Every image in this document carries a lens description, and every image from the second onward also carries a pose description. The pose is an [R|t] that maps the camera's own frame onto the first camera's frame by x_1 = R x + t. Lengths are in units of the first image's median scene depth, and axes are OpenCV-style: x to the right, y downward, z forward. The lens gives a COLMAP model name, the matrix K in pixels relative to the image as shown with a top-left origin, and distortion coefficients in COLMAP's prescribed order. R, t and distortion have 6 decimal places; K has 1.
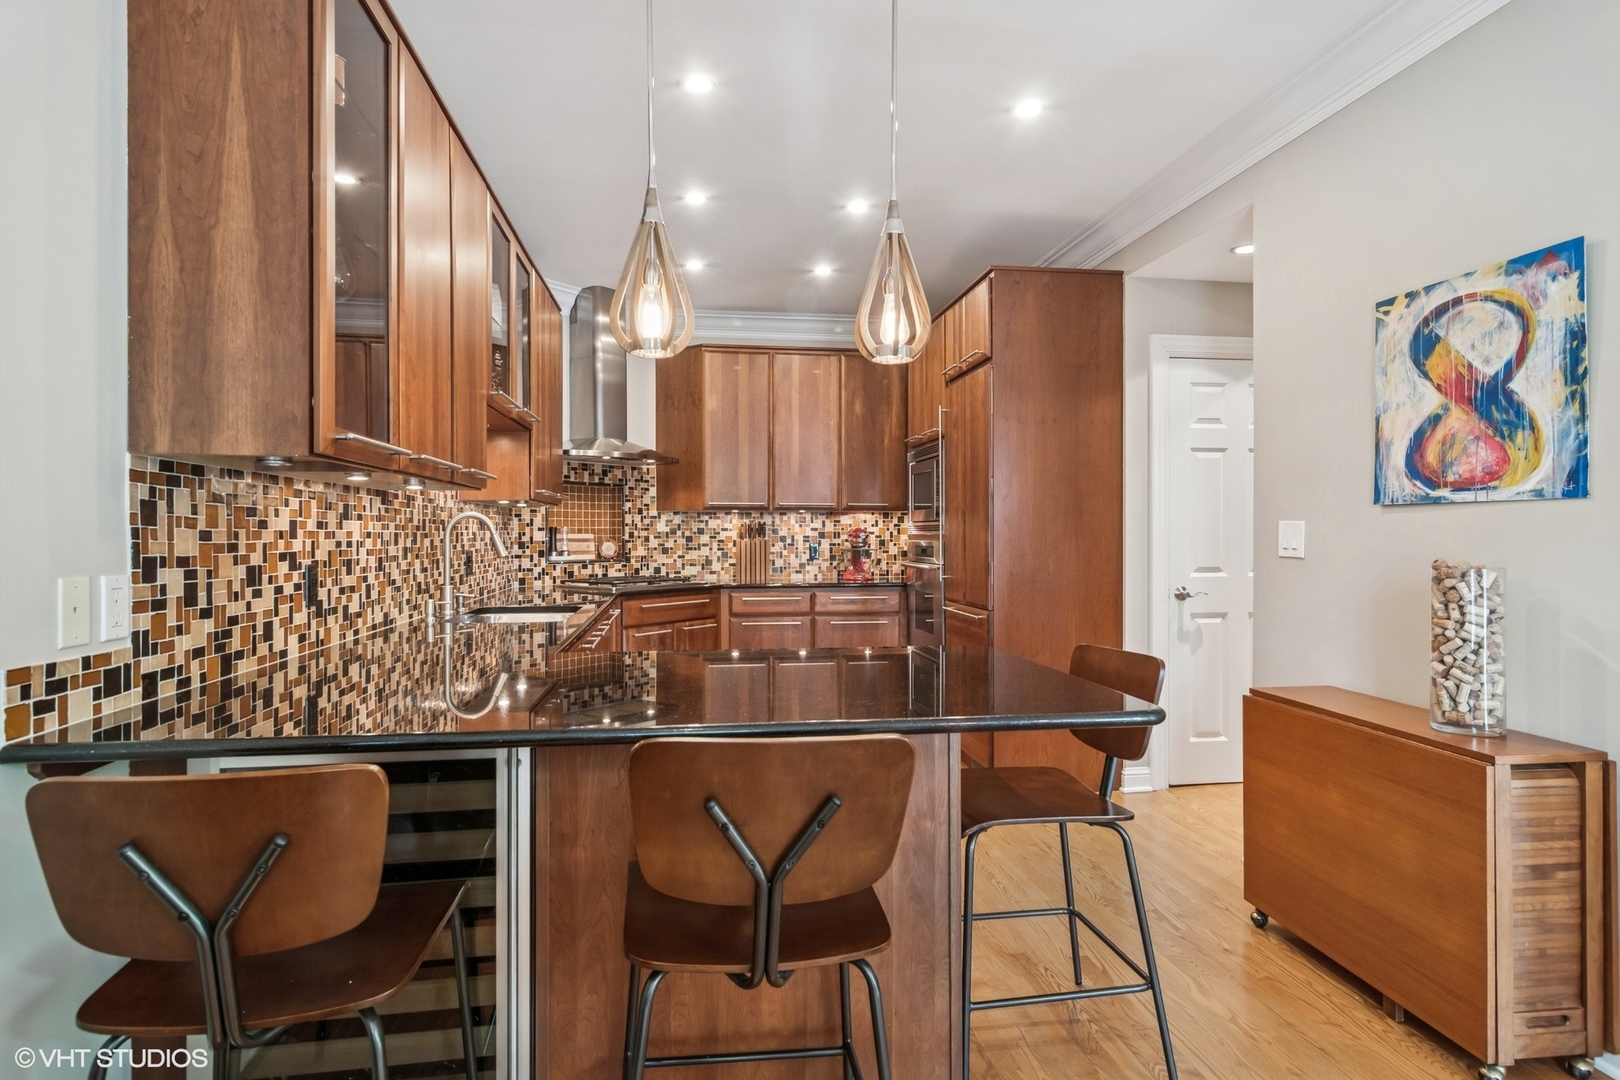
lens RADIAL K [[871.9, 0, 804.5], [0, 871.9, 540.7], [0, 0, 1]] dist [-0.005999, 0.001796]
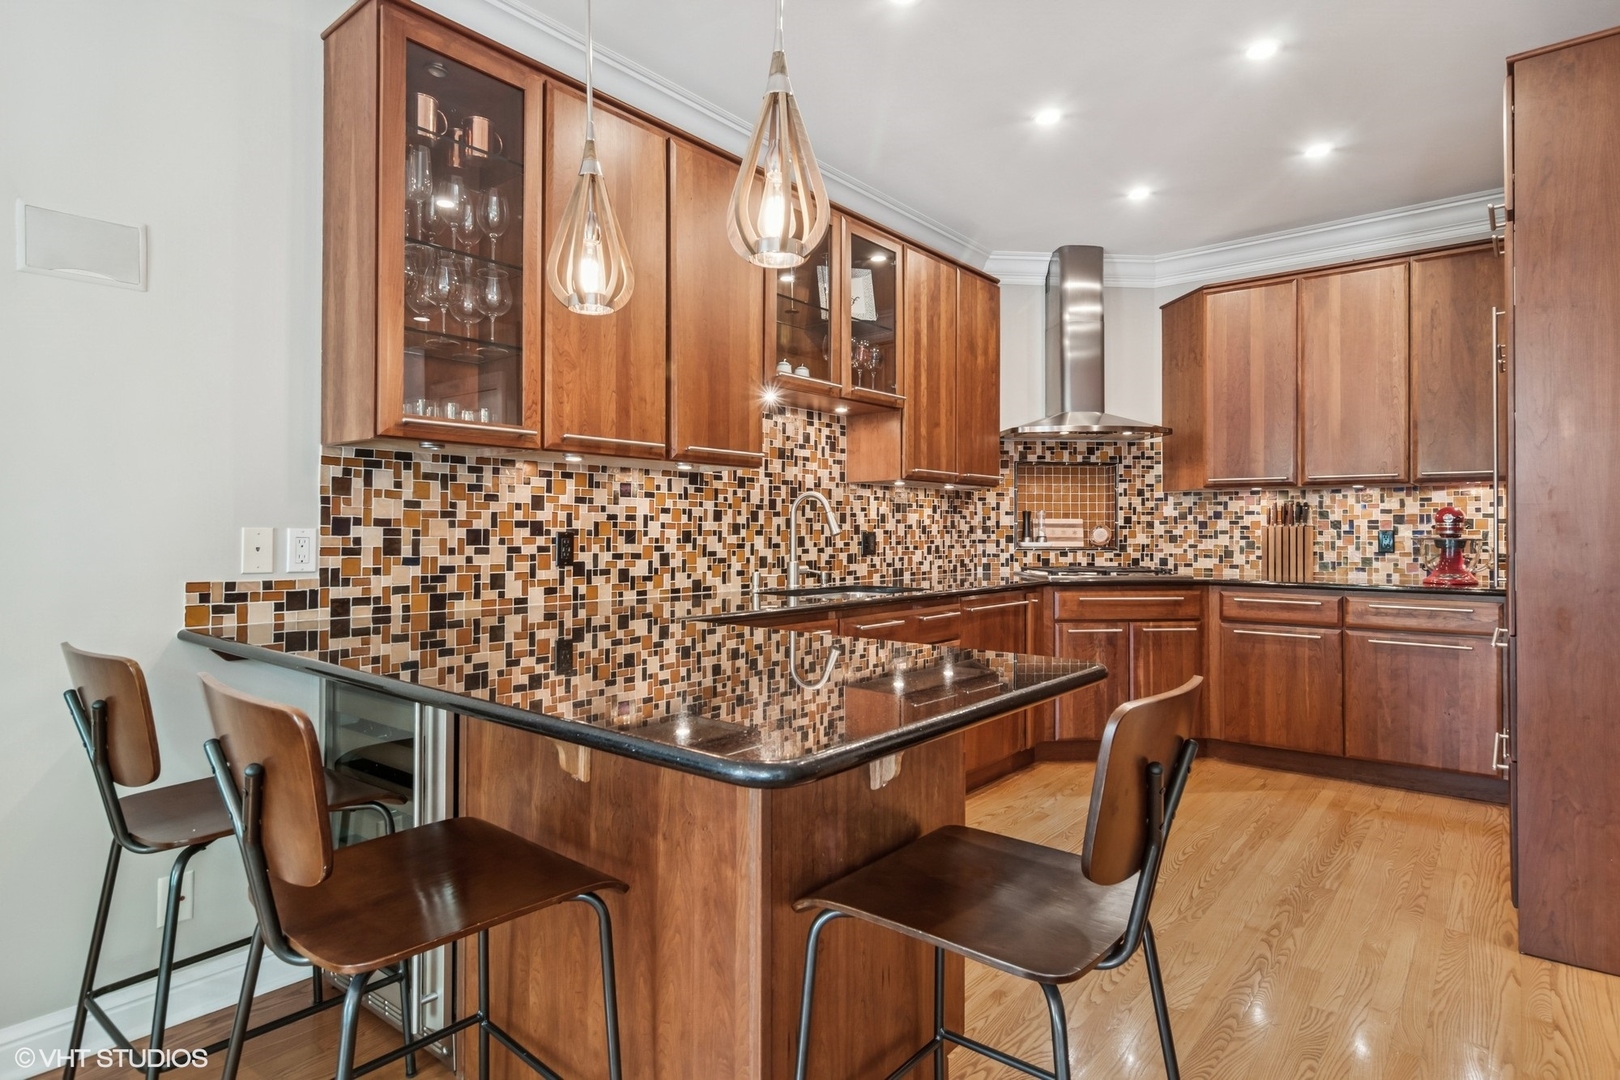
lens RADIAL K [[871.9, 0, 795.4], [0, 871.9, 528.2], [0, 0, 1]] dist [-0.005999, 0.001796]
pose [[0.673349, -0.000076, -0.739325, 0.245119], [-0.008927, 0.999926, -0.008232, 0.012803], [0.739271, 0.012143, 0.673299, 0.181593]]
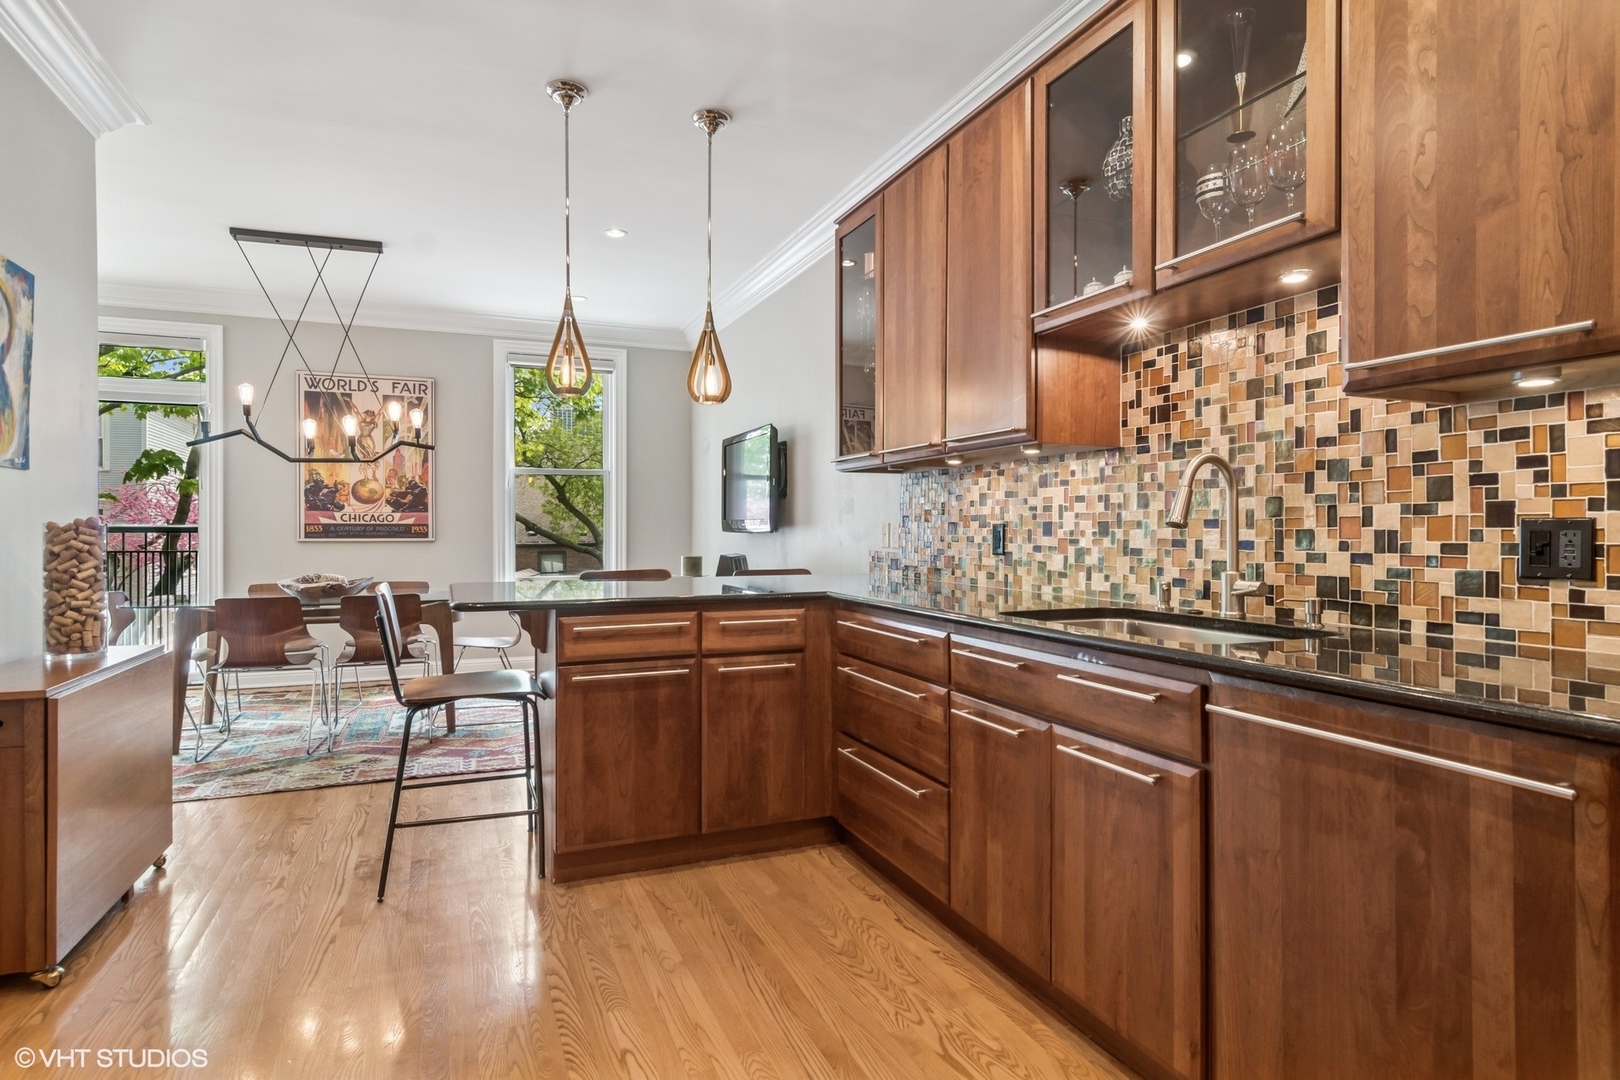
lens RADIAL K [[871.9, 0, 807.3], [0, 871.9, 530.0], [0, 0, 1]] dist [-0.005999, 0.001796]
pose [[-0.967759, -0.000107, -0.251877, 0.029230], [-0.002608, 0.999951, 0.009597, 0.010587], [0.251864, 0.009944, -0.967712, 0.985256]]
